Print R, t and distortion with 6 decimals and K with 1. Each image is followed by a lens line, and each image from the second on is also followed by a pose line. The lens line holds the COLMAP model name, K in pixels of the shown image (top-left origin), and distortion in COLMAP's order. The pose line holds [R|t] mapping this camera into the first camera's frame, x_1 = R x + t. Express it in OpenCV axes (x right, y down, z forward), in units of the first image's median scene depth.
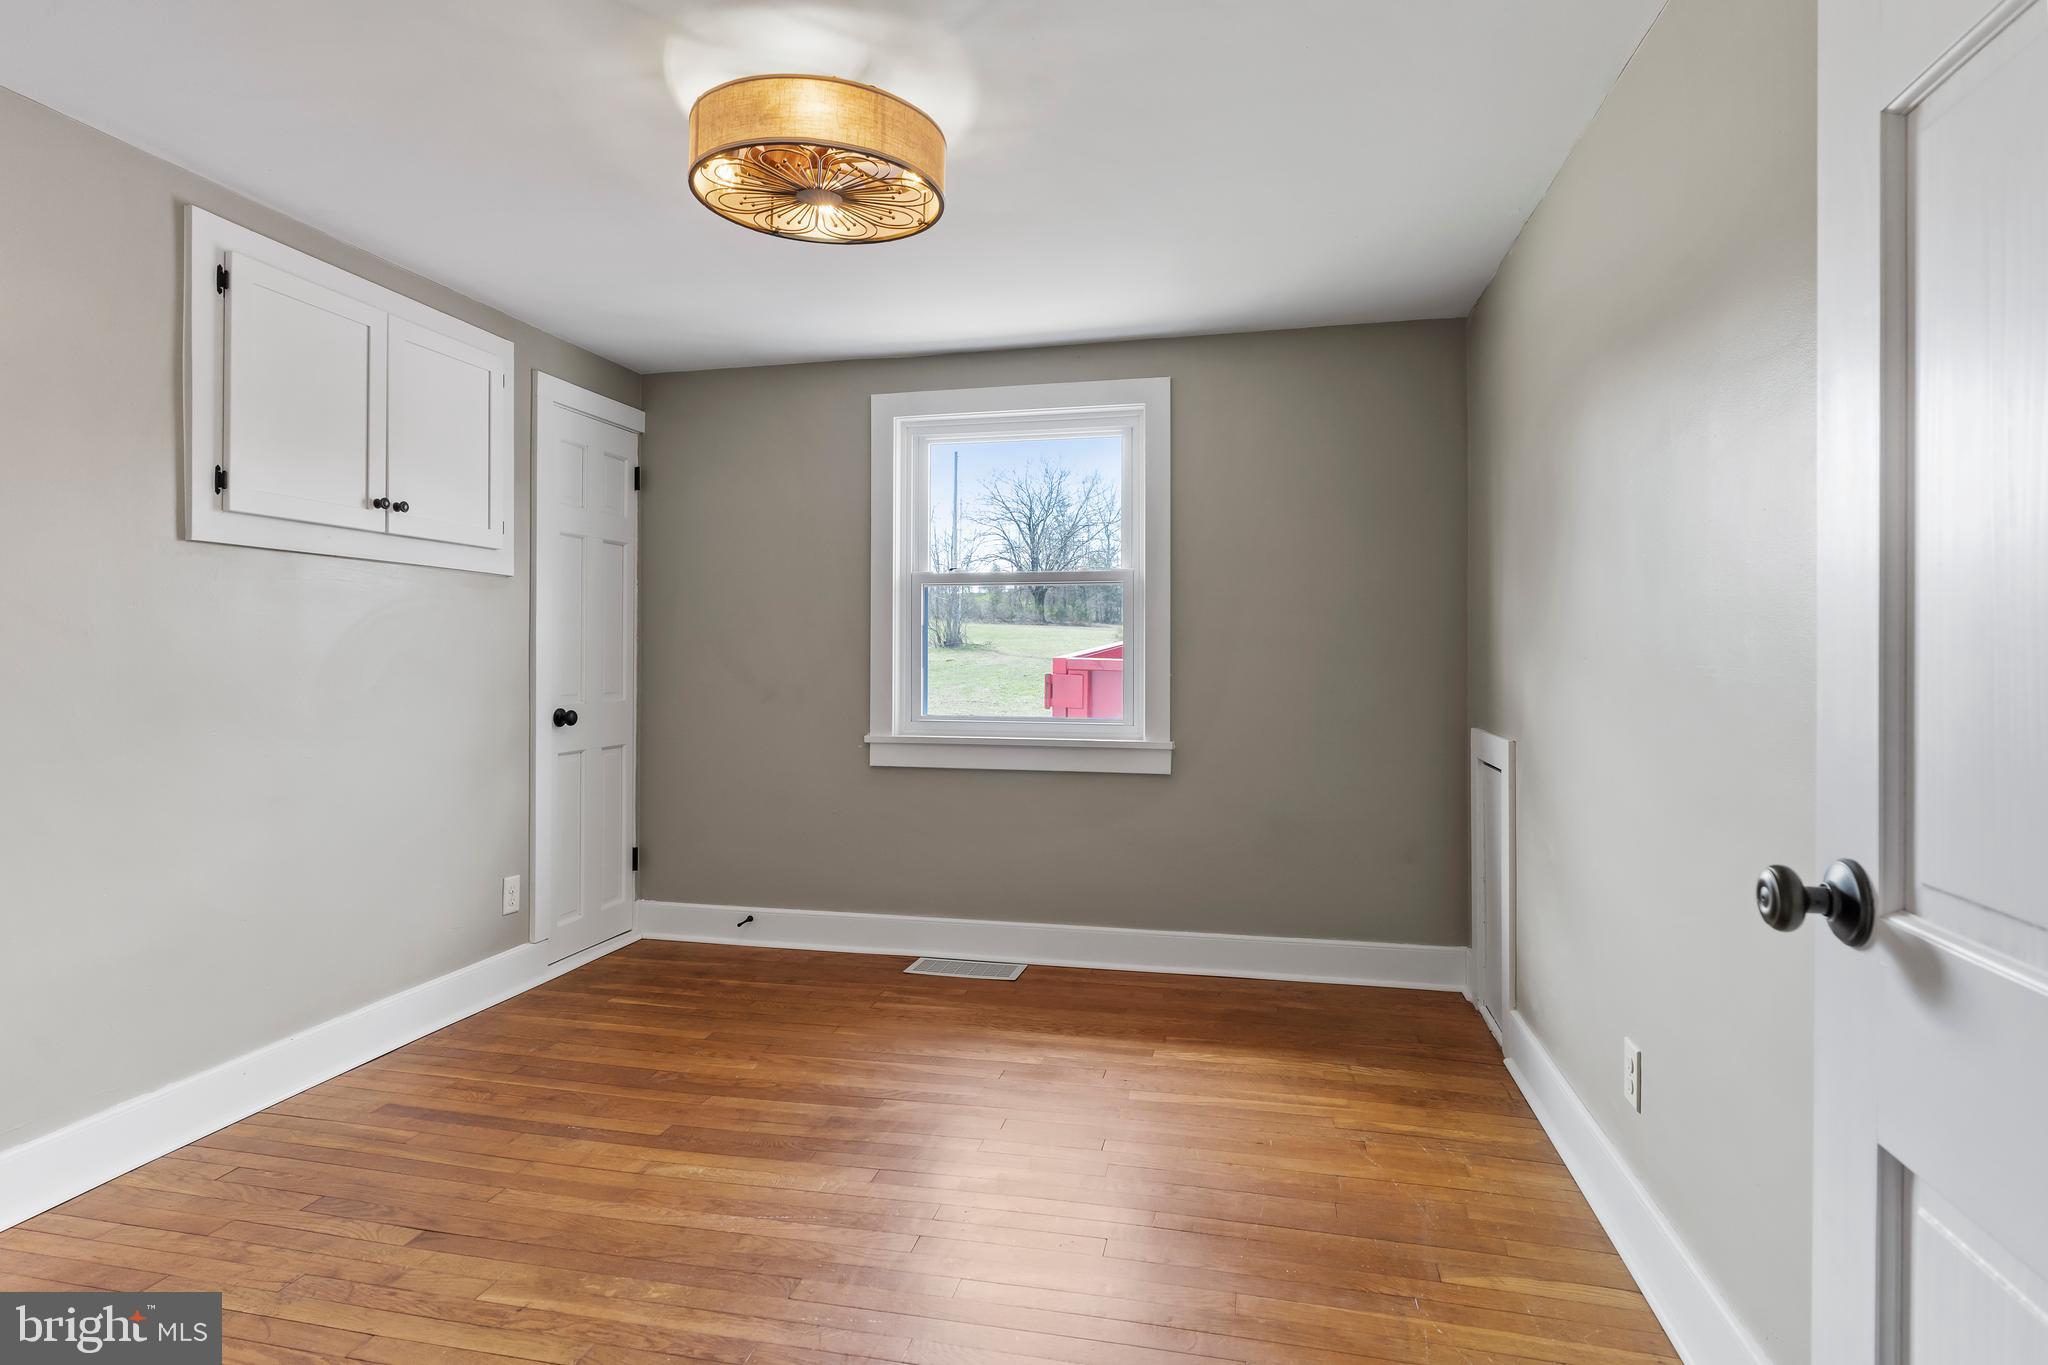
lens RADIAL K [[1042.2, 0, 1021.3], [0, 1042.2, 632.1], [0, 0, 1]] dist [-0.000291, 0.000588]
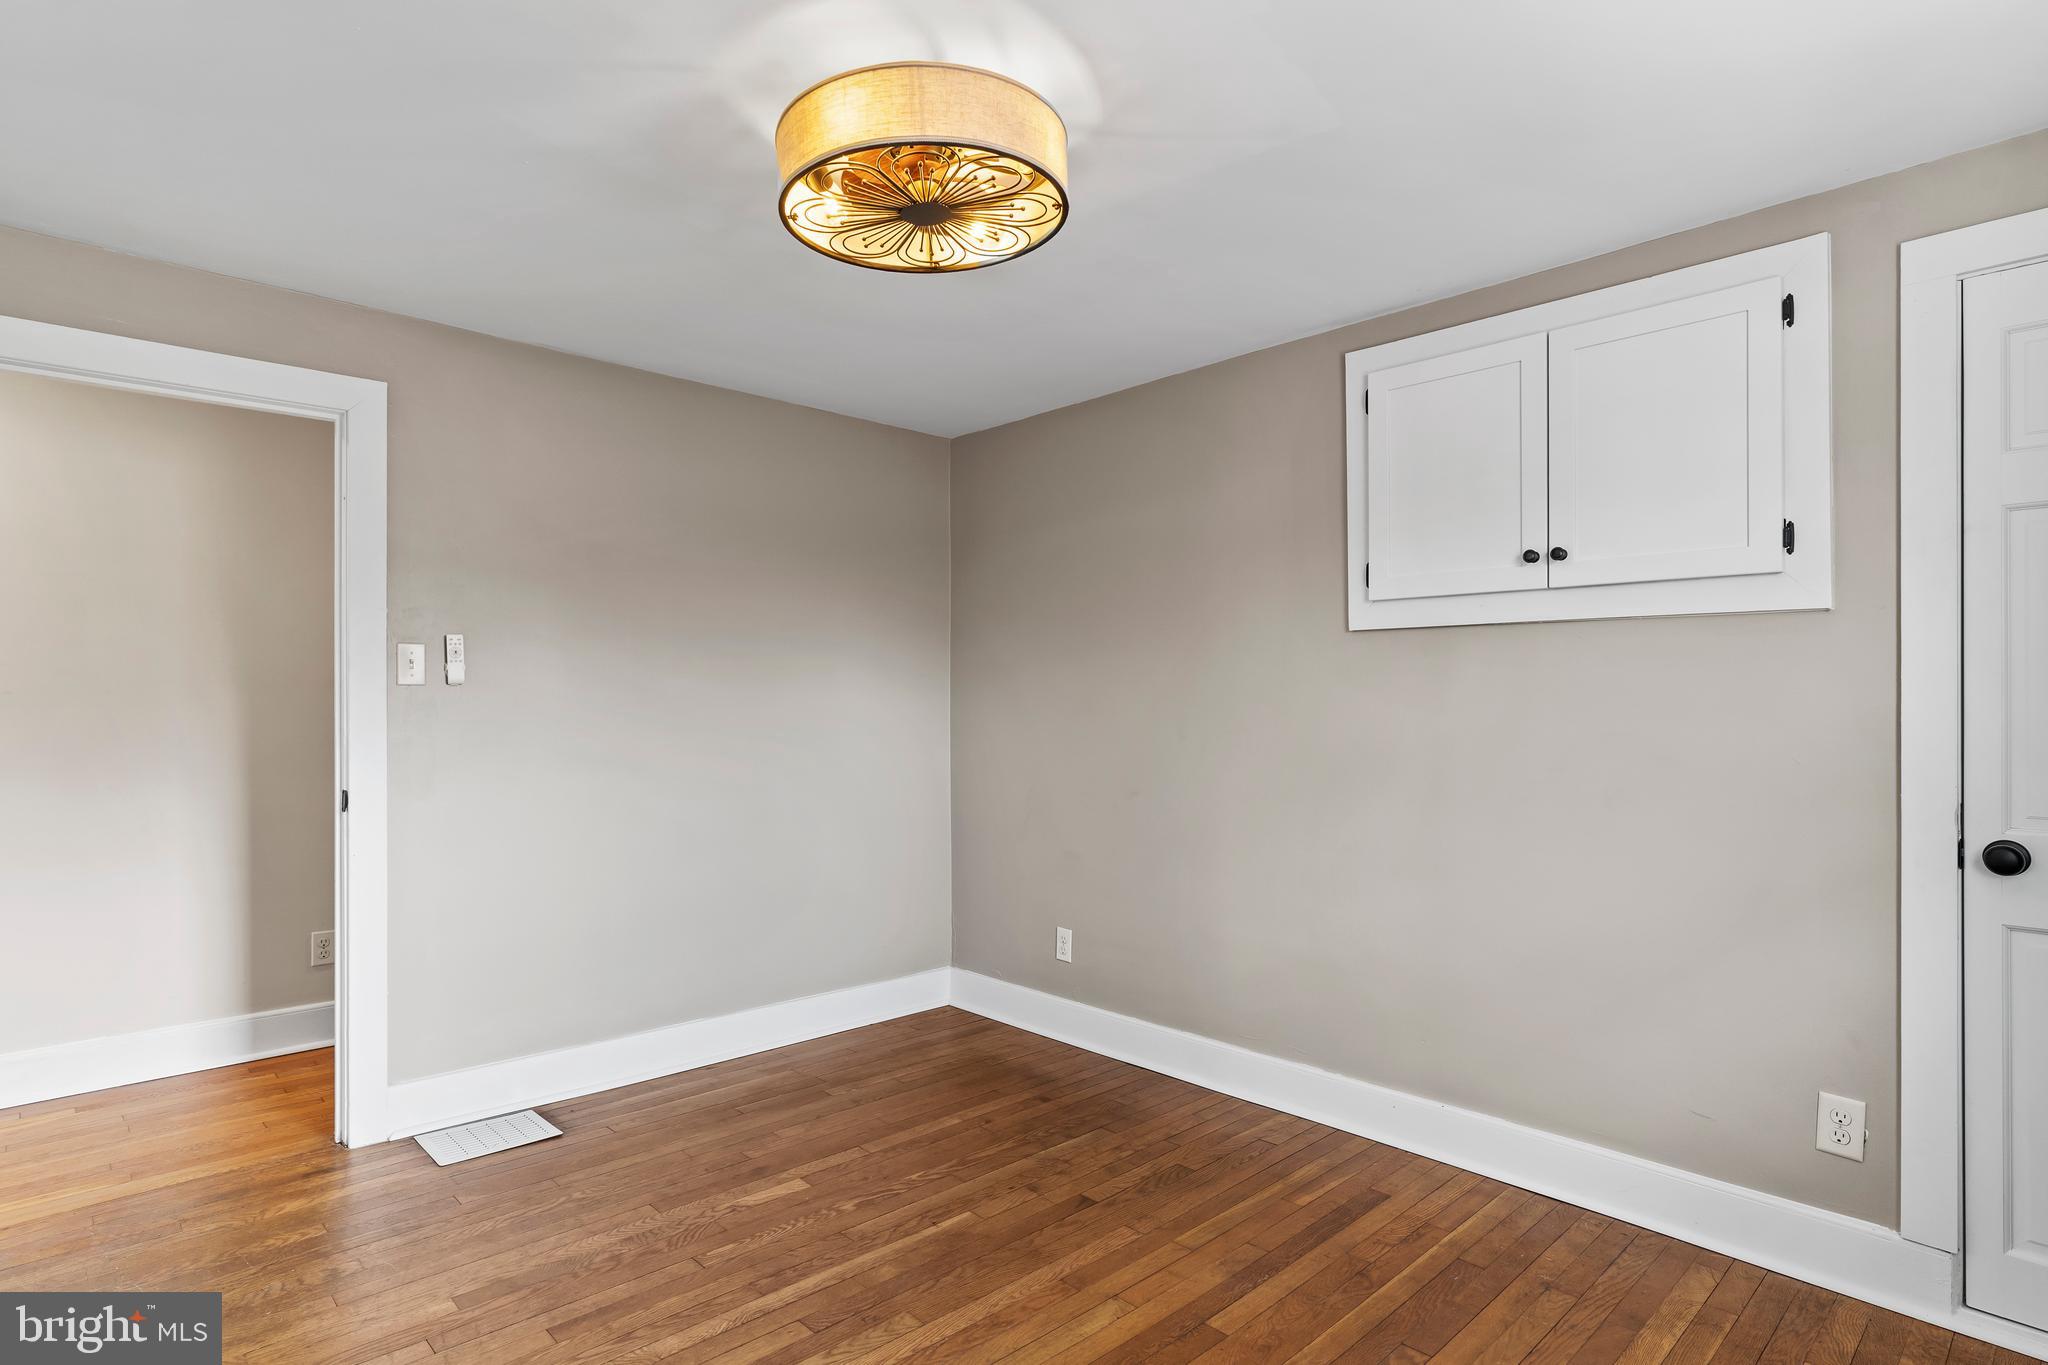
lens RADIAL K [[1059.3, 0, 1008.6], [0, 1059.3, 683.6], [0, 0, 1]] dist [-0.001990, 0.002344]
pose [[-0.557603, -0.014165, -0.829987, 0.433101], [0.017929, 0.999416, -0.029102, 0.001060], [0.829914, -0.031108, -0.557023, 1.339397]]
